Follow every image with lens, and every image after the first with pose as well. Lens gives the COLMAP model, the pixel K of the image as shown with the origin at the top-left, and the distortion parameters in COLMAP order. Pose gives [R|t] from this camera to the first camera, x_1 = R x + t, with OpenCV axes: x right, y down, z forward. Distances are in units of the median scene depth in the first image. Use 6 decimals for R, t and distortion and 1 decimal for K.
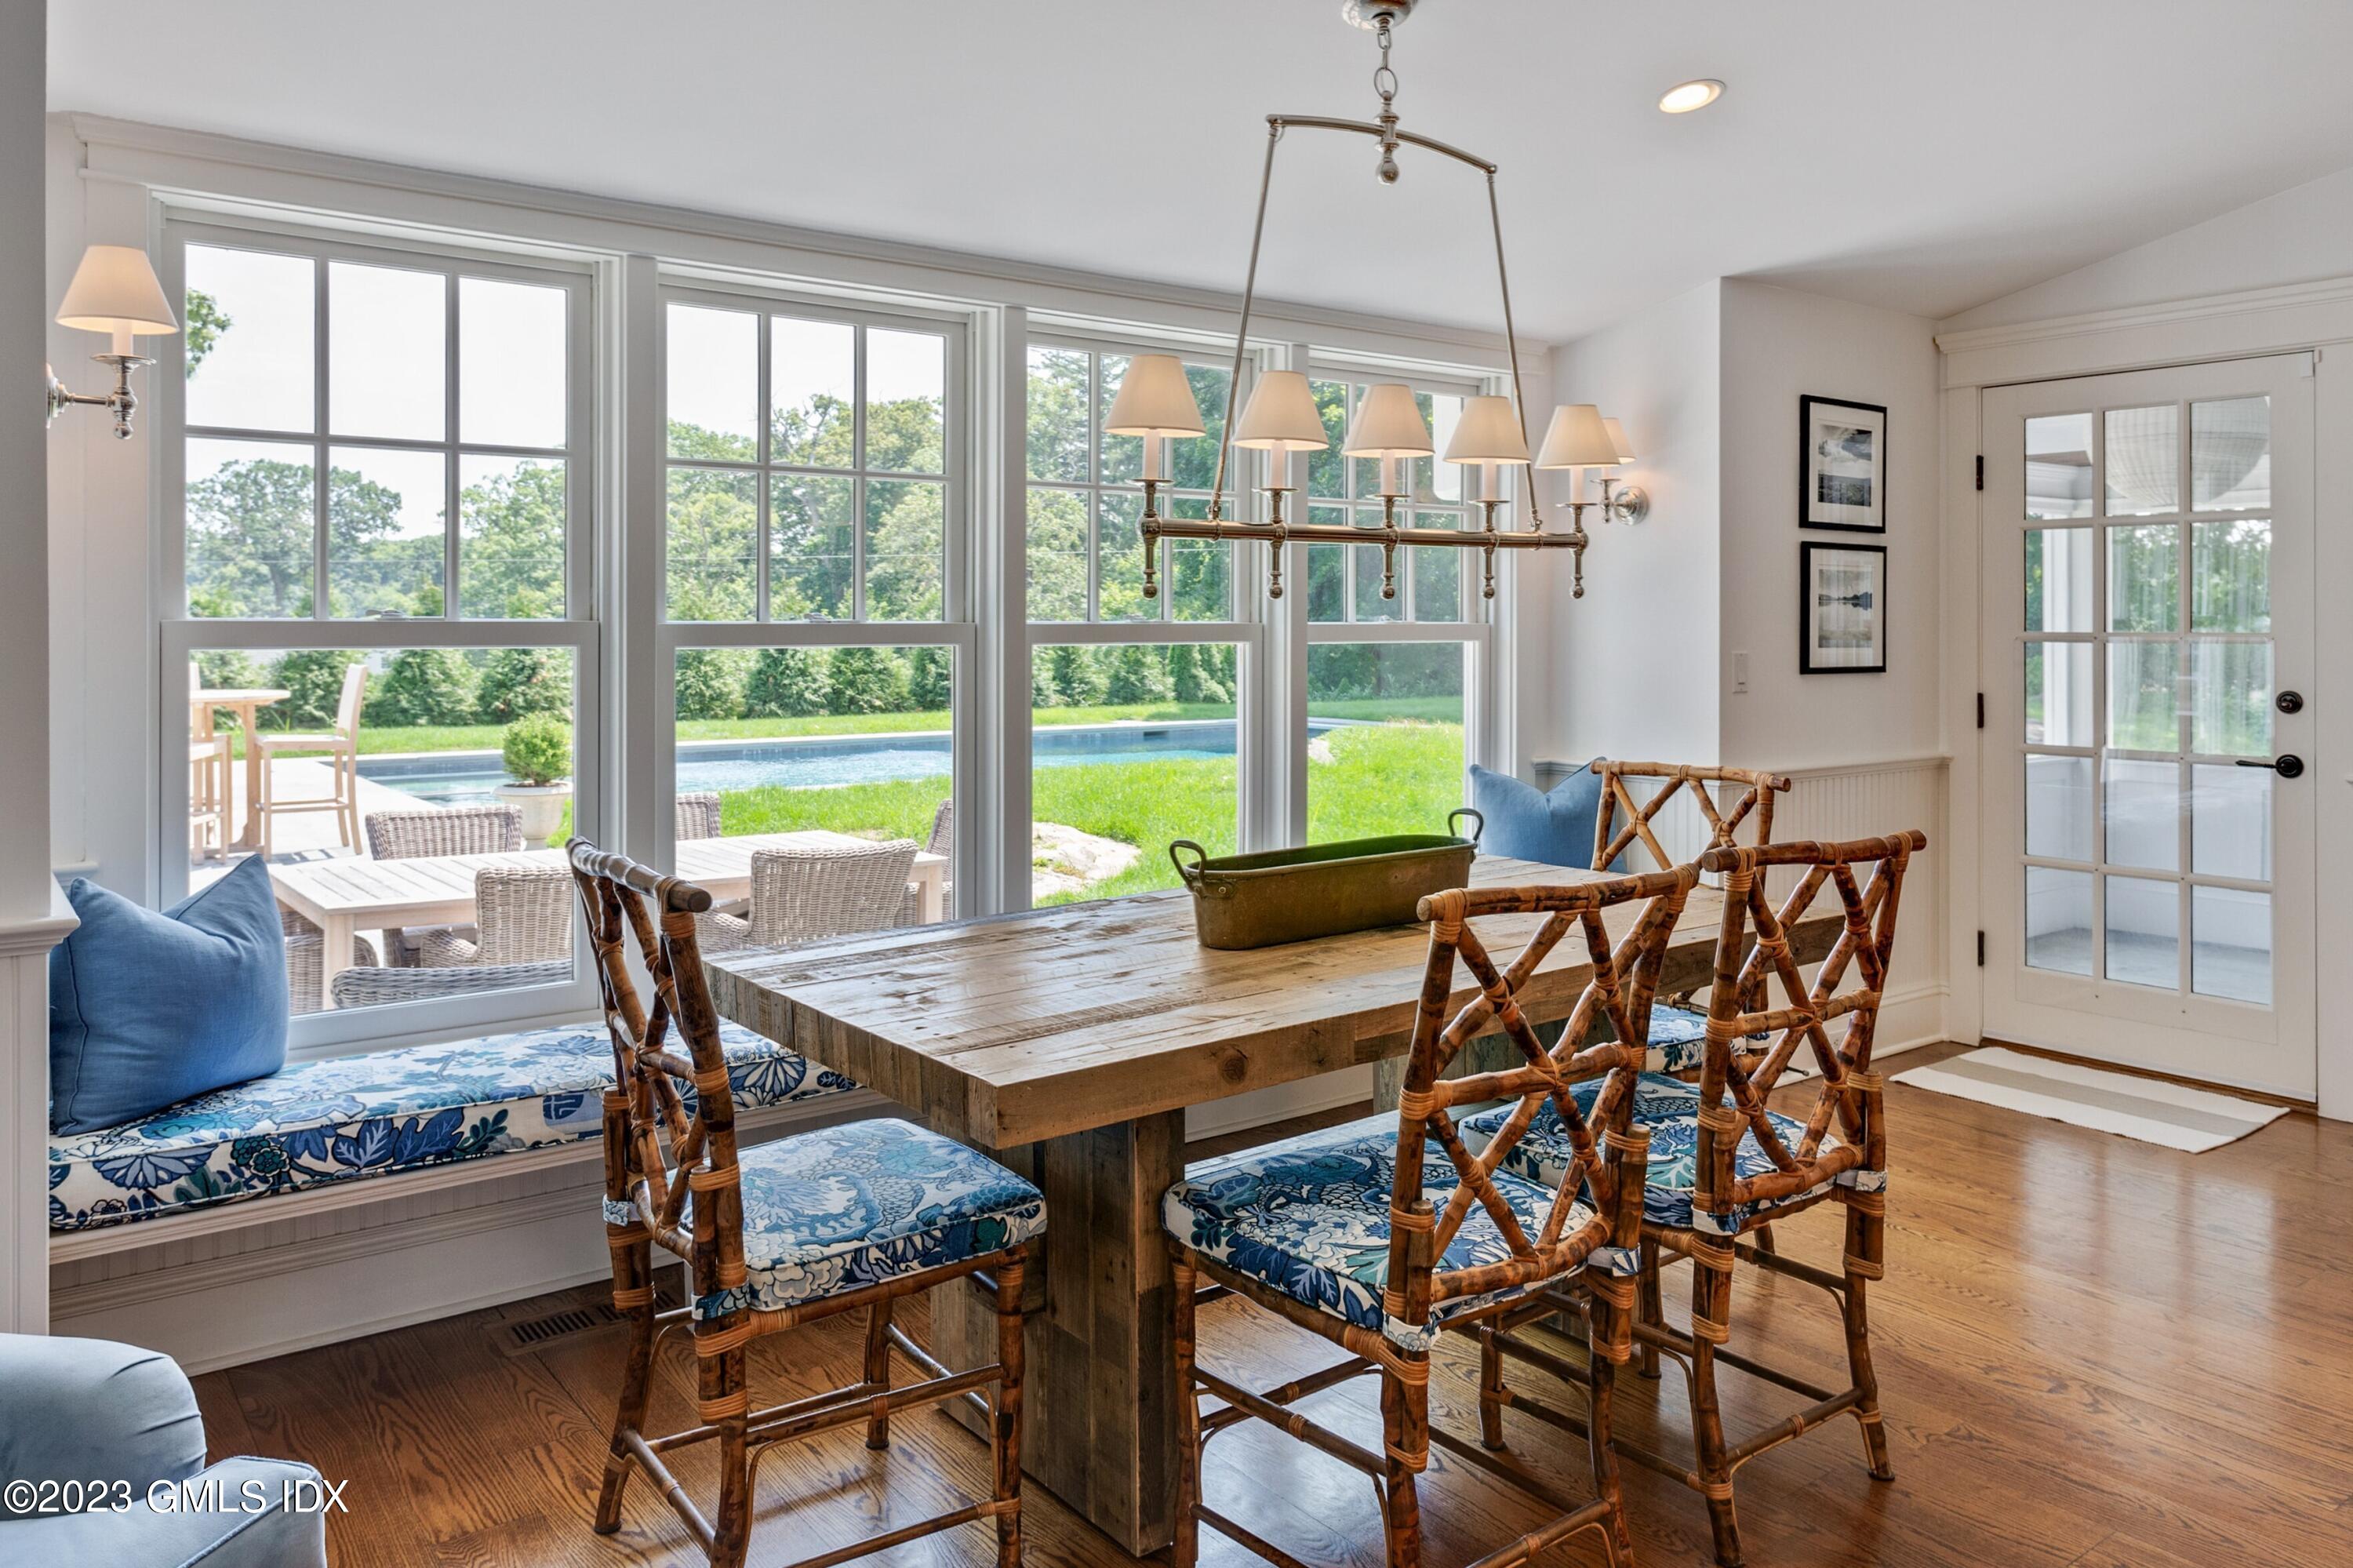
lens RADIAL K [[1702.7, 0, 1171.1], [0, 1702.7, 619.2], [0, 0, 1]] dist [0.002623, 0.001632]
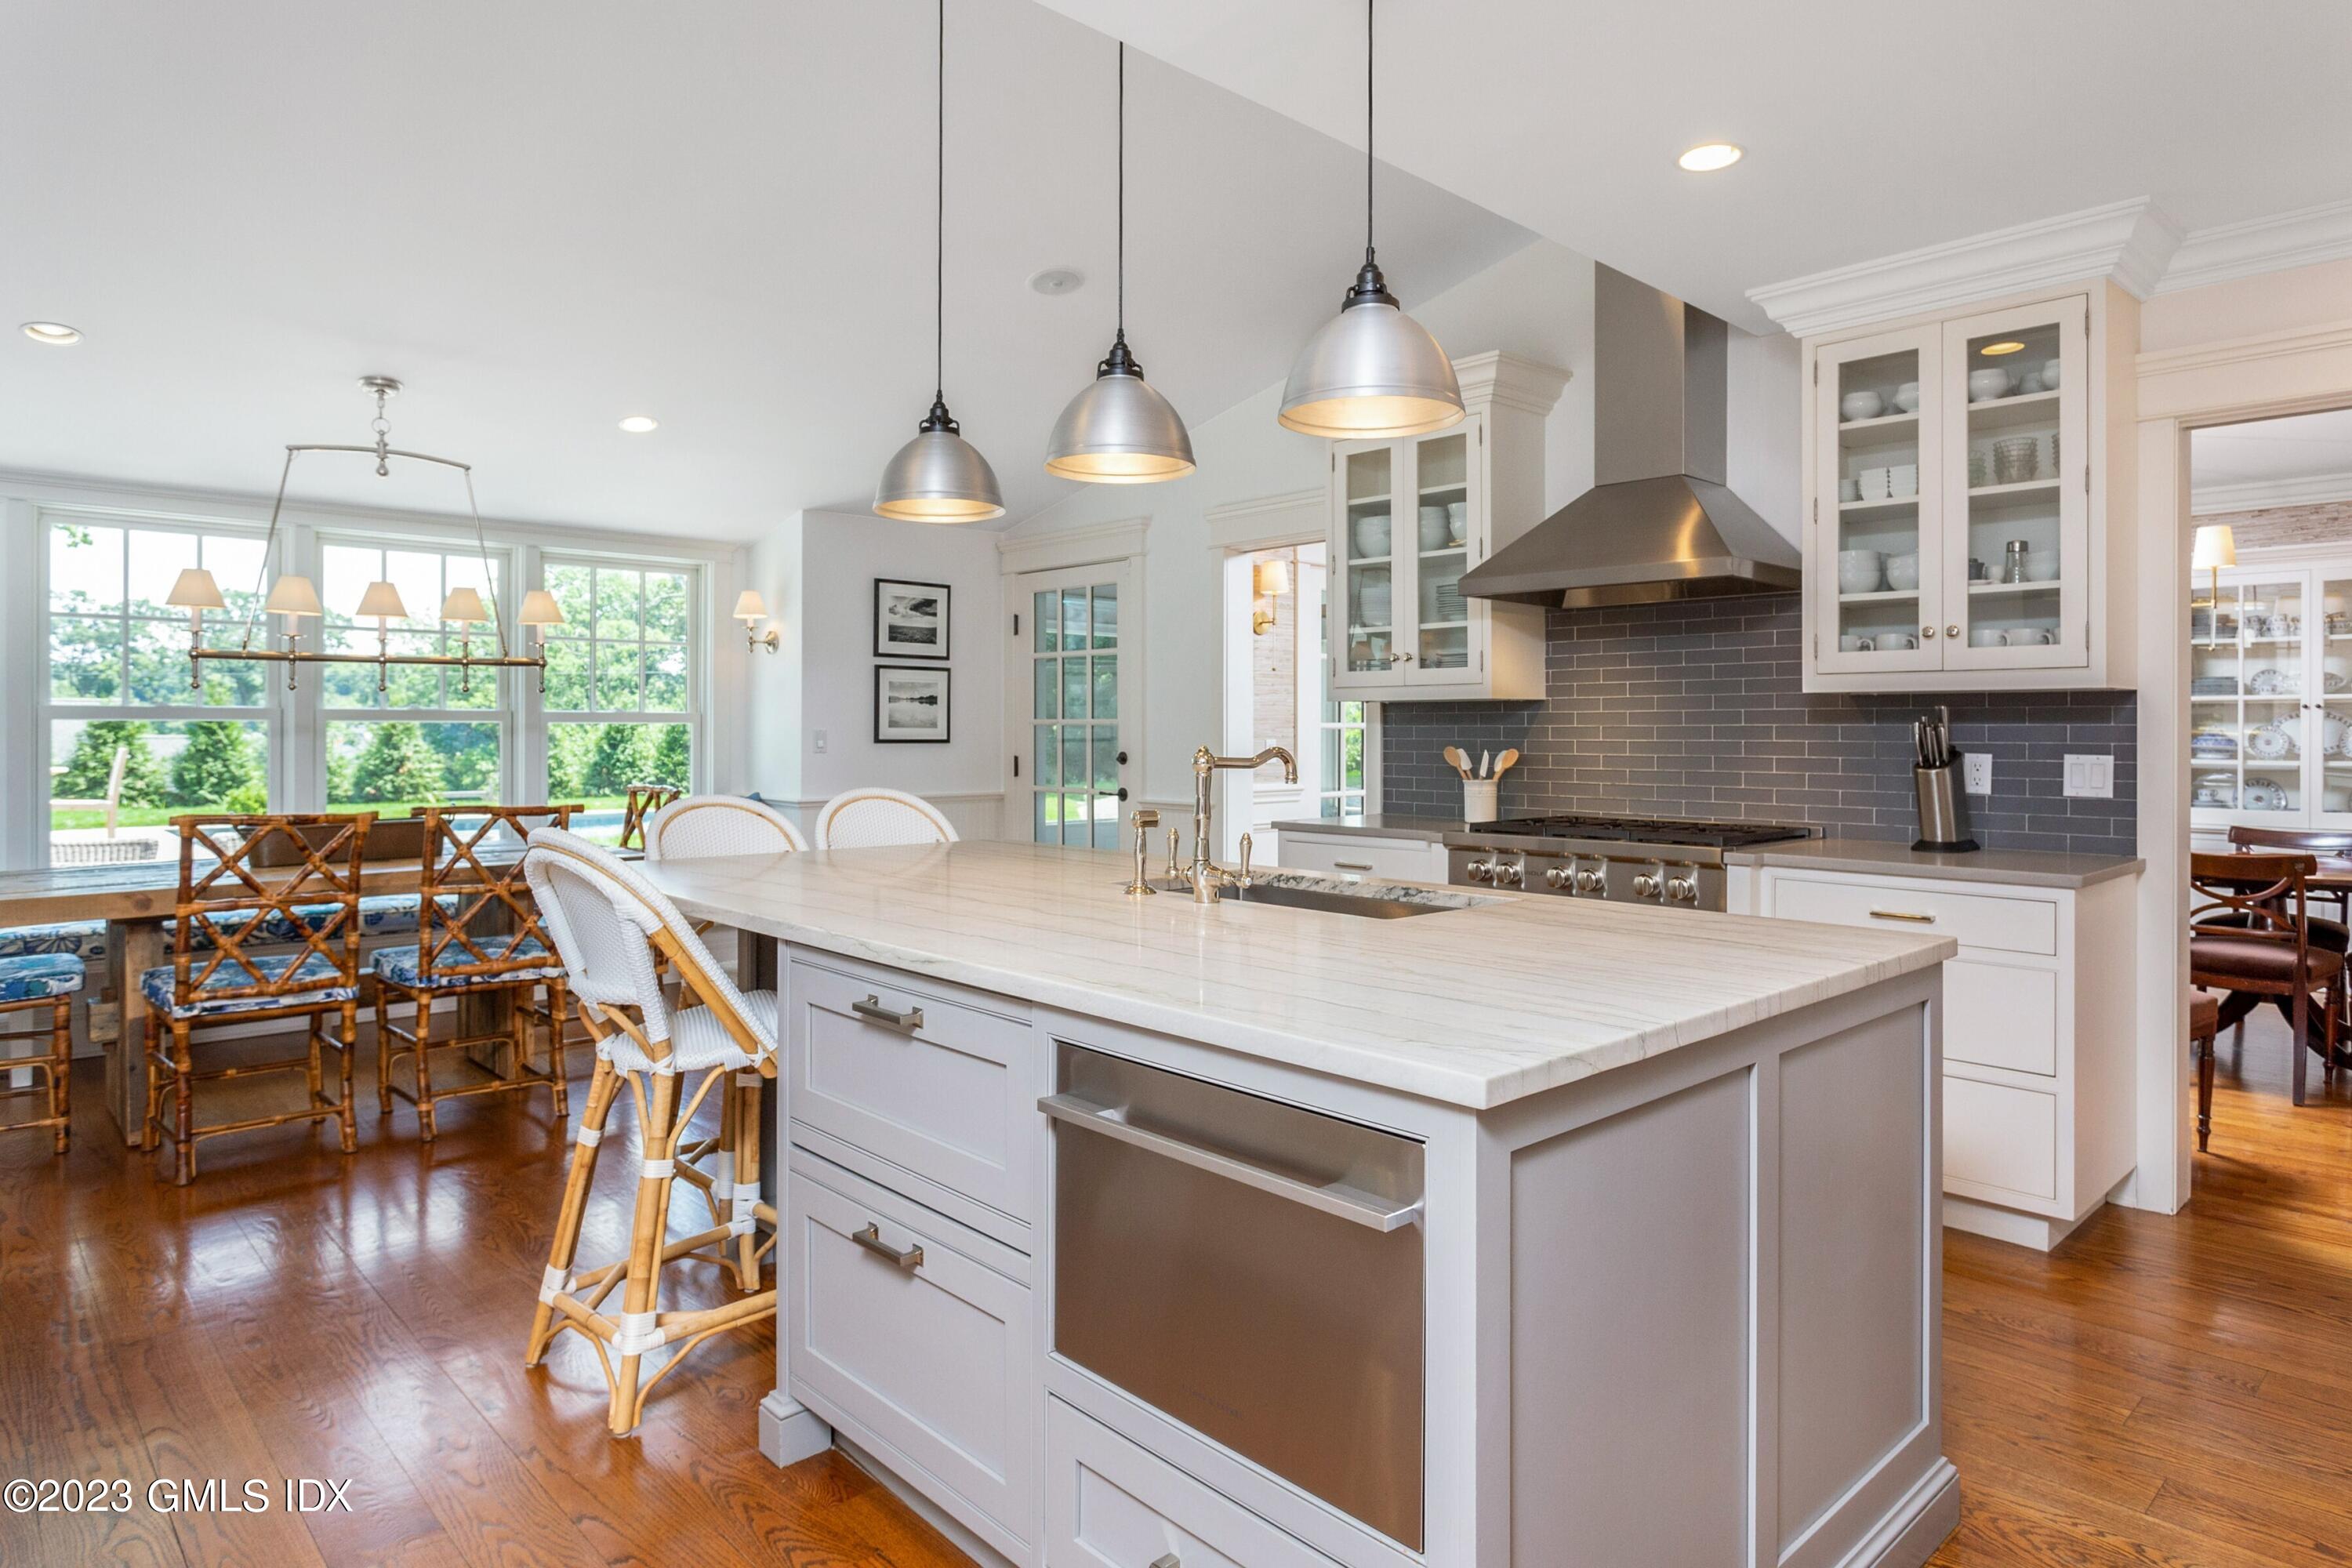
lens RADIAL K [[1369.2, 0, 1174.2], [0, 1369.2, 684.6], [0, 0, 1]] dist [-0.002959, -0.001103]
pose [[0.994051, 0.005270, 0.108784, 0.495408], [-0.001967, 0.999535, -0.030442, 0.014471], [-0.108894, 0.030047, 0.993599, -0.367892]]
